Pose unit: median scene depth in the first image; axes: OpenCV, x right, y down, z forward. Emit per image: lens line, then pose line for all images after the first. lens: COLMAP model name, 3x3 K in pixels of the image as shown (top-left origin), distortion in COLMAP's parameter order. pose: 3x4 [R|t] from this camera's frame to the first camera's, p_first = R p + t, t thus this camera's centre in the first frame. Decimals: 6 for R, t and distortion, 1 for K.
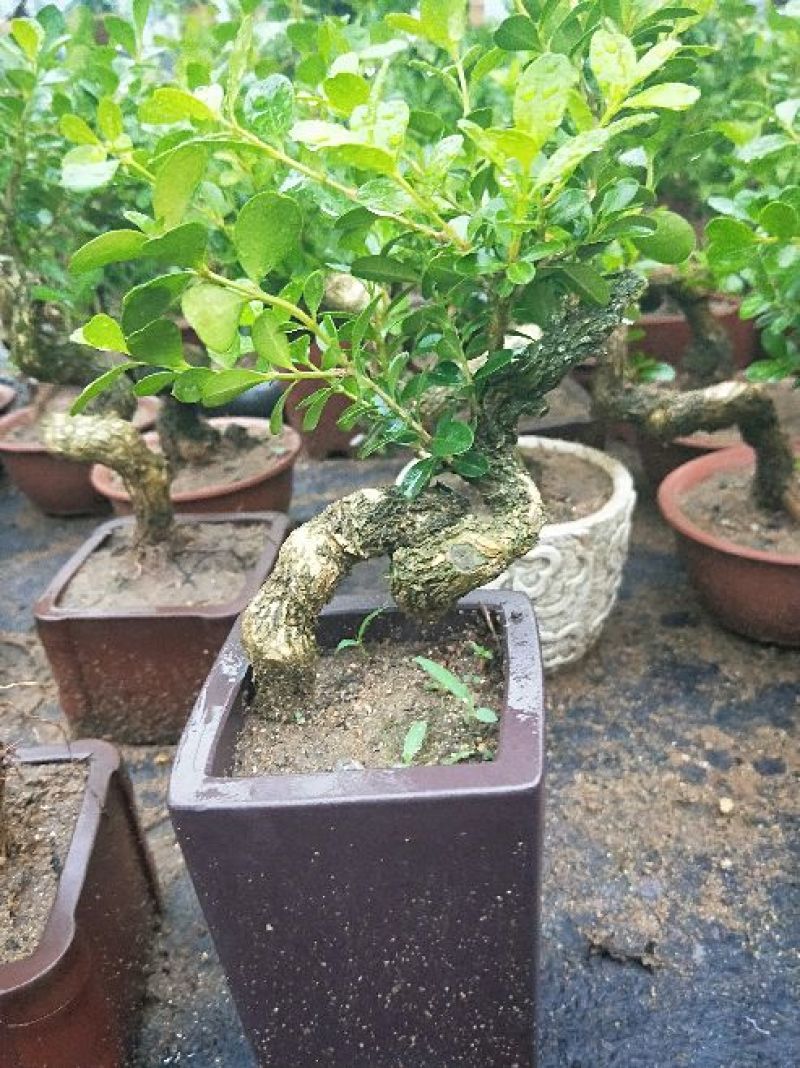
lens RADIAL K [[987.2, 0, 400.0], [0, 987.2, 534.0], [0, 0, 1]] dist [0.160721, -0.361662]
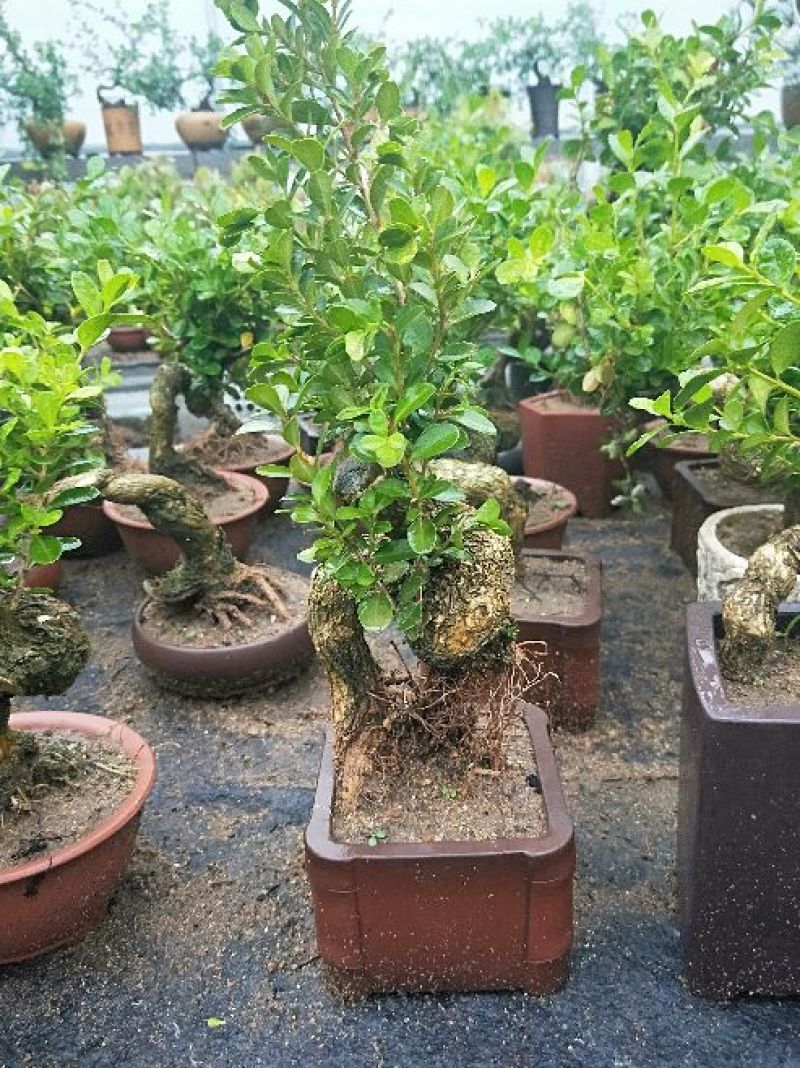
lens RADIAL K [[987.2, 0, 400.0], [0, 987.2, 534.0], [0, 0, 1]] dist [0.160721, -0.361662]
pose [[0.995309, 0.075234, -0.060831, -0.495398], [-0.079631, 0.994117, -0.073420, 0.114788], [0.054950, 0.077920, 0.995444, -0.422686]]
